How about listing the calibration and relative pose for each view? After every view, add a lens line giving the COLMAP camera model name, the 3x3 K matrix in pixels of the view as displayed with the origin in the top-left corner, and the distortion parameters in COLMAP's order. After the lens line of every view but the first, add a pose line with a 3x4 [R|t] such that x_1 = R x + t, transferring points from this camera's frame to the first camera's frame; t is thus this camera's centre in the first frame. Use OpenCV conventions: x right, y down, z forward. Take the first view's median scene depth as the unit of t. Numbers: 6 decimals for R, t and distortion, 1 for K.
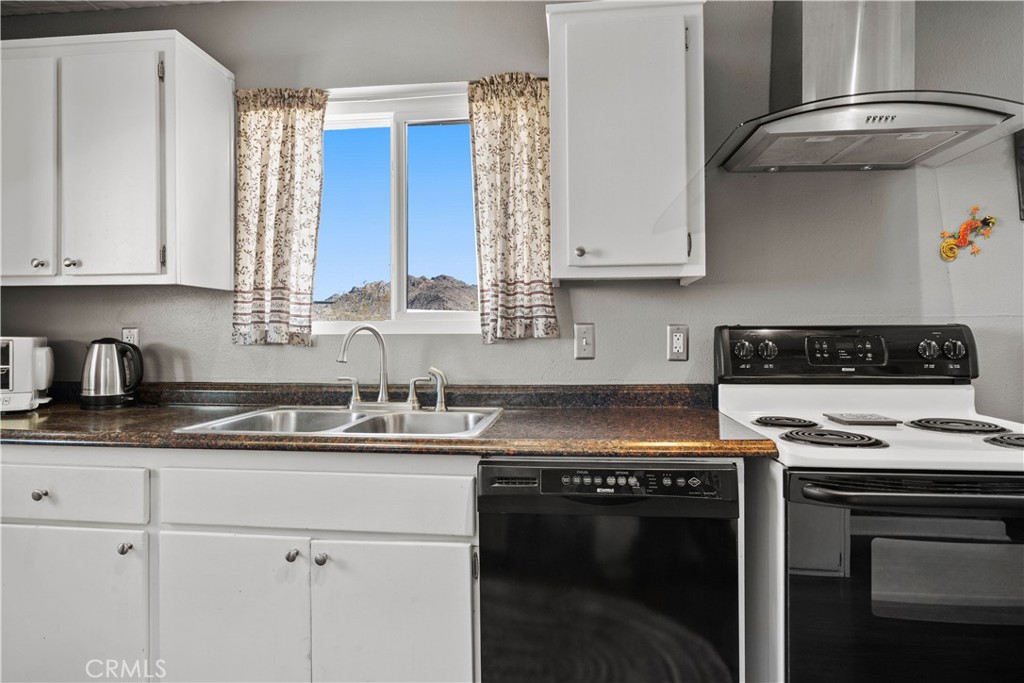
lens RADIAL K [[560.3, 0, 511.5], [0, 560.3, 334.8], [0, 0, 1]] dist [-0.003281, -0.000153]
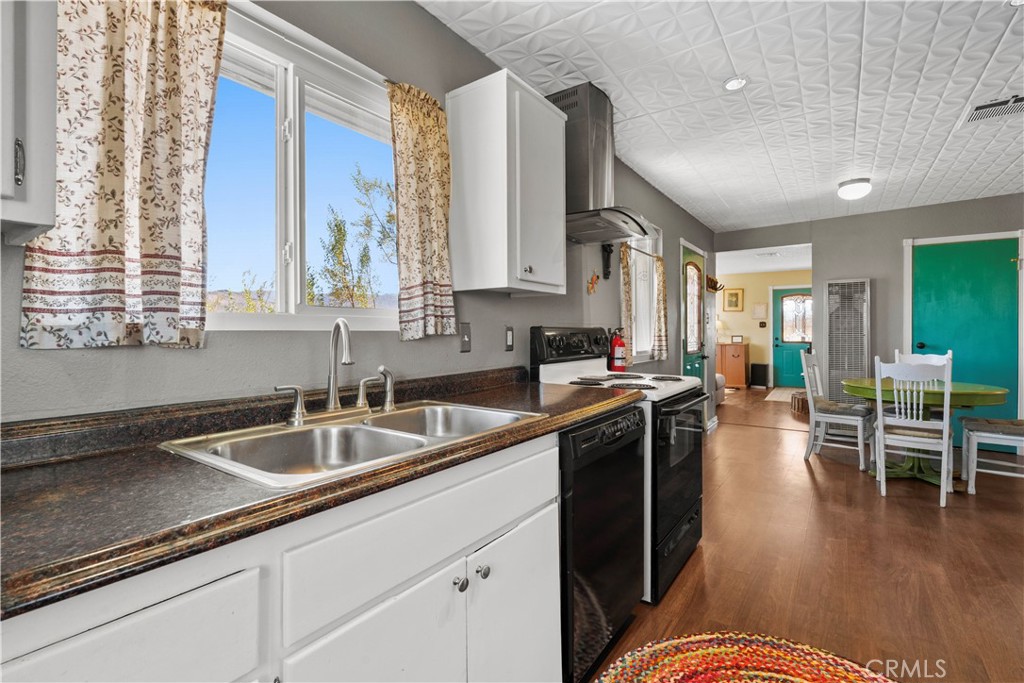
lens RADIAL K [[464.5, 0, 513.6], [0, 464.5, 330.1], [0, 0, 1]] dist [0.001512, -0.000133]
pose [[0.484795, 0.007458, 0.874596, -0.711636], [0.000062, 0.999963, -0.008561, 0.004085], [-0.874628, 0.004205, 0.484776, 0.415124]]
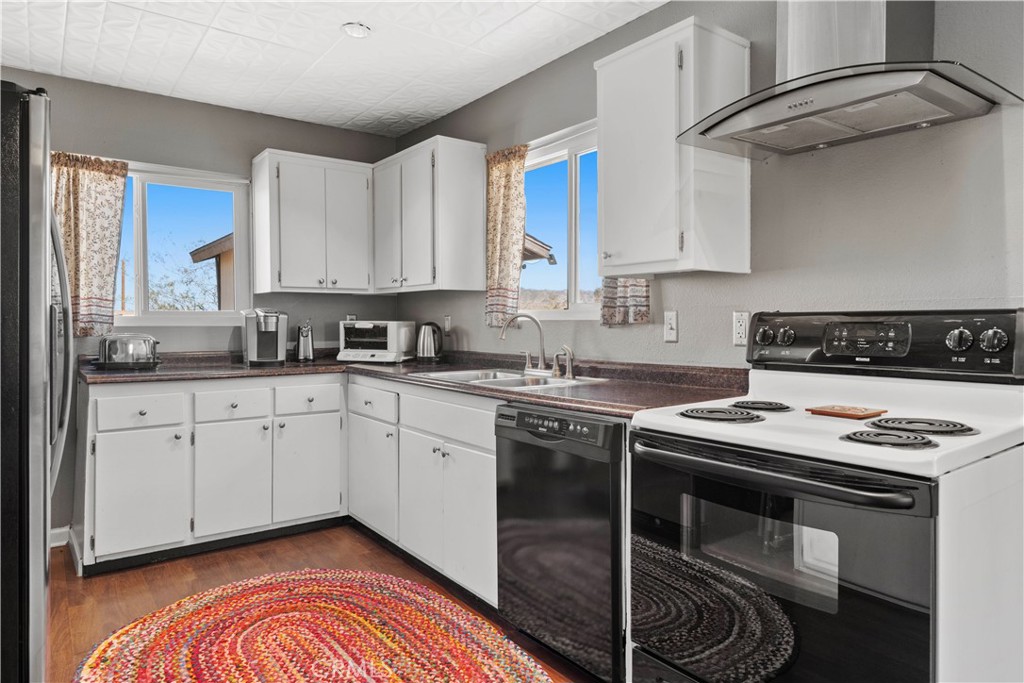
lens RADIAL K [[637.3, 0, 512.3], [0, 637.3, 325.9], [0, 0, 1]] dist [-0.003149, 0.000426]
pose [[0.681438, 0.007760, -0.731835, 0.857266], [-0.001299, 0.999955, 0.009393, -0.001683], [0.731875, -0.005450, 0.681418, -0.110548]]
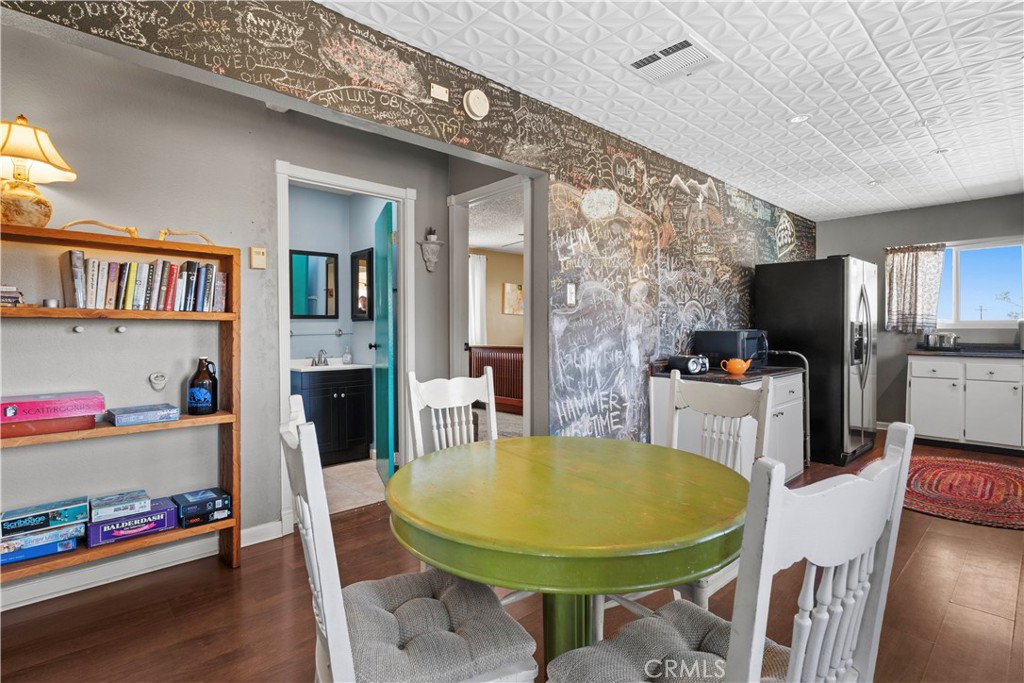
lens RADIAL K [[500.6, 0, 513.4], [0, 500.6, 328.6], [0, 0, 1]] dist [-0.004060, -0.000262]
pose [[-0.652911, 0.007379, -0.757398, 2.365058], [0.006181, 0.999971, 0.004414, -0.009166], [0.757409, -0.001800, -0.652938, 0.312785]]
